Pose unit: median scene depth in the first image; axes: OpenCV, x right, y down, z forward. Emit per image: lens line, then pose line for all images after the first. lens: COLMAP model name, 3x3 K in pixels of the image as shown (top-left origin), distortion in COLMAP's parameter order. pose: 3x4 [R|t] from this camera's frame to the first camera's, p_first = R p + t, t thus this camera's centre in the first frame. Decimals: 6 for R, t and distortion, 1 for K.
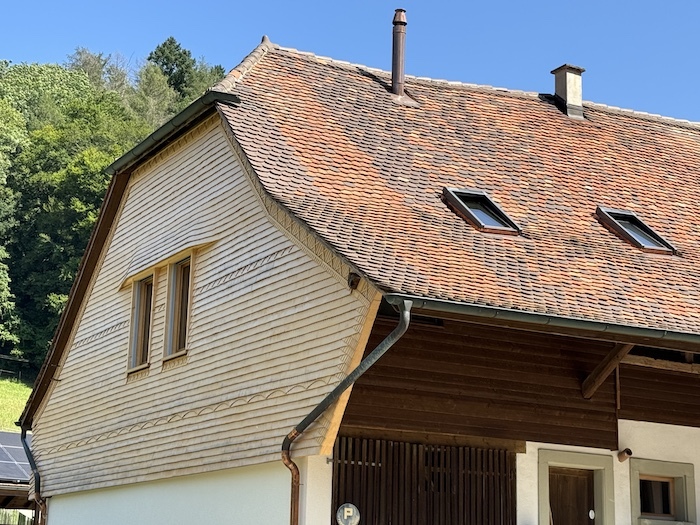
lens RADIAL K [[1323.5, 0, 348.4], [0, 1323.5, 261.6], [0, 0, 1]] dist [0.124175, 0.000000]
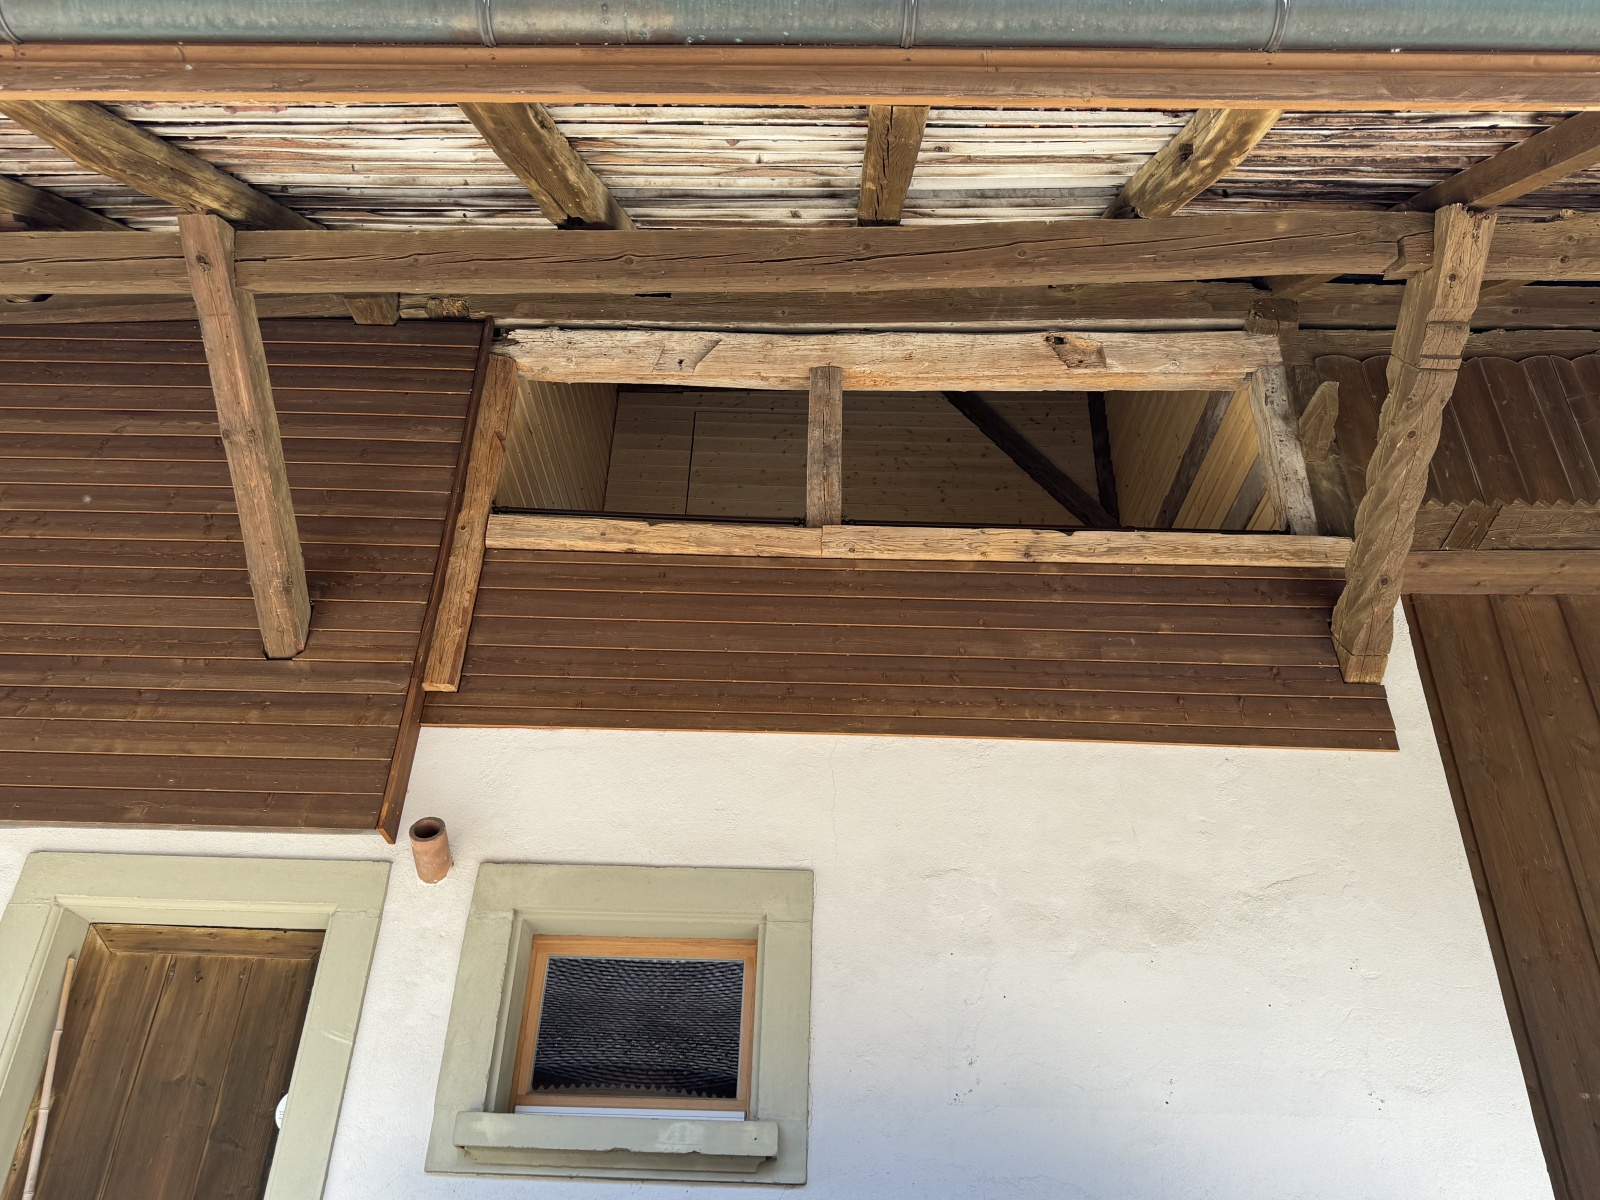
lens RADIAL K [[1254.3, 0, 798.7], [0, 1254.3, 599.2], [0, 0, 1]] dist [0.025769, -0.000833]
pose [[0.866452, -0.264678, -0.423328, 0.368364], [0.108264, 0.927341, -0.358213, 0.188132], [0.487381, 0.264543, 0.832152, 0.801532]]
